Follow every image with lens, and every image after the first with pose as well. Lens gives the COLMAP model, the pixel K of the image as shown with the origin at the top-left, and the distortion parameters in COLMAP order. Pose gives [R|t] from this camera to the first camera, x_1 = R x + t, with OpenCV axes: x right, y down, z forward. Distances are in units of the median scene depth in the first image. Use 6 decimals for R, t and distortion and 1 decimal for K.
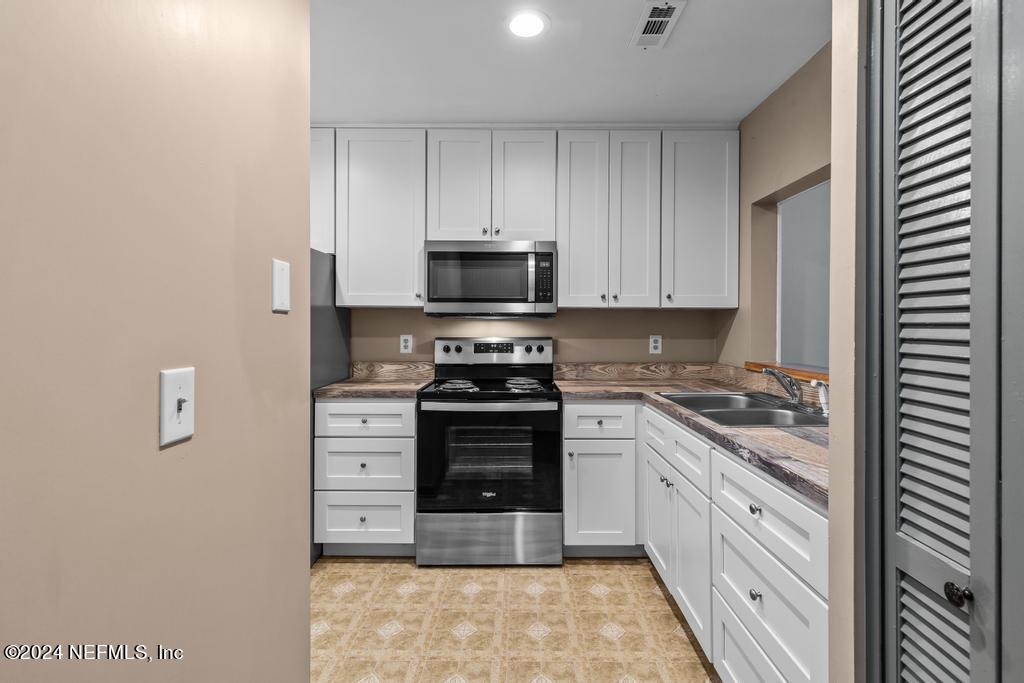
lens RADIAL K [[476.4, 0, 514.4], [0, 476.4, 324.7], [0, 0, 1]] dist [0.002439, -0.000625]
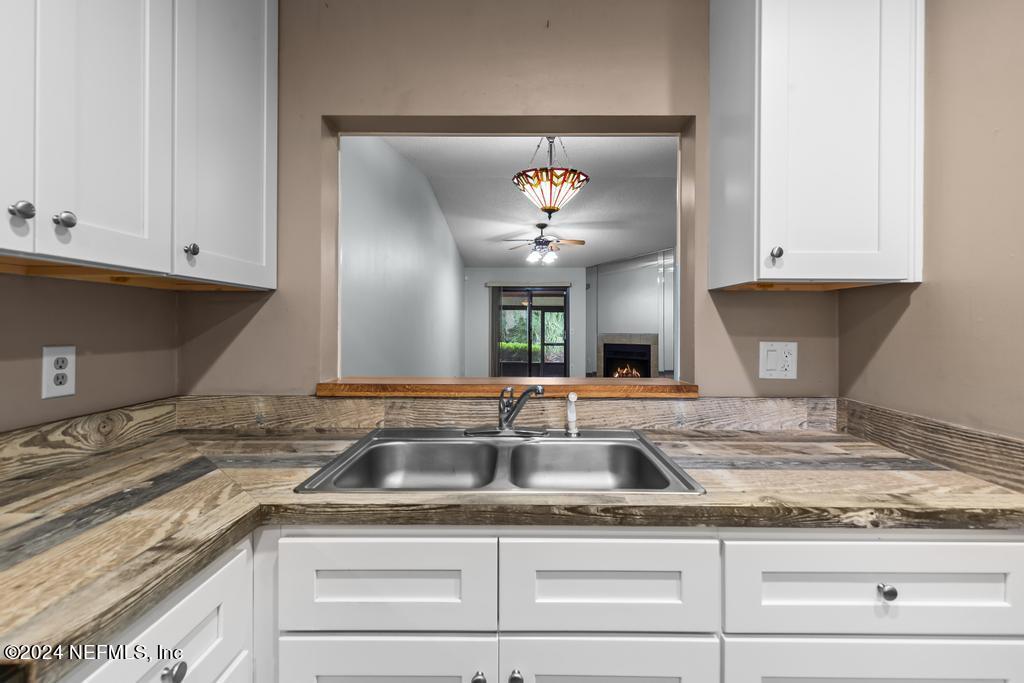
lens RADIAL K [[465.4, 0, 513.7], [0, 465.4, 324.2], [0, 0, 1]] dist [0.003713, 0.000544]
pose [[0.003166, -0.001093, 0.999994, -0.081415], [-0.003840, 0.999992, 0.001105, 0.003556], [-0.999988, -0.003844, 0.003162, 0.767871]]
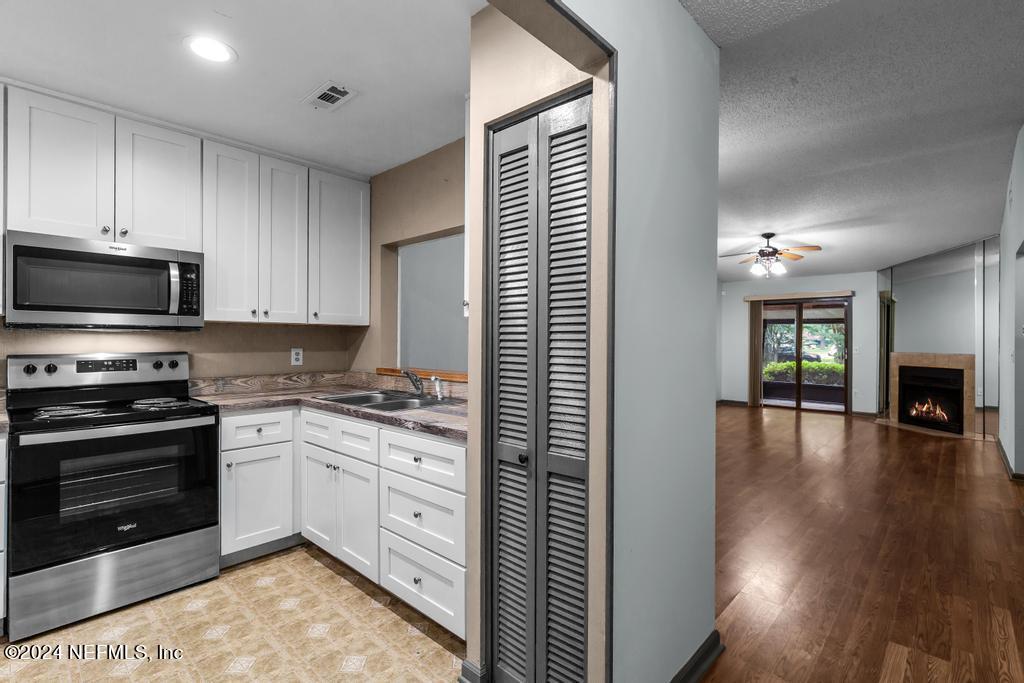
lens RADIAL K [[478.0, 0, 512.0], [0, 478.0, 341.5], [0, 0, 1]] dist [0.000476, -0.000402]
pose [[0.678251, -0.001892, 0.734828, -0.213853], [-0.003309, 0.999979, 0.005629, -0.001940], [-0.734823, -0.006249, 0.678231, -0.138248]]
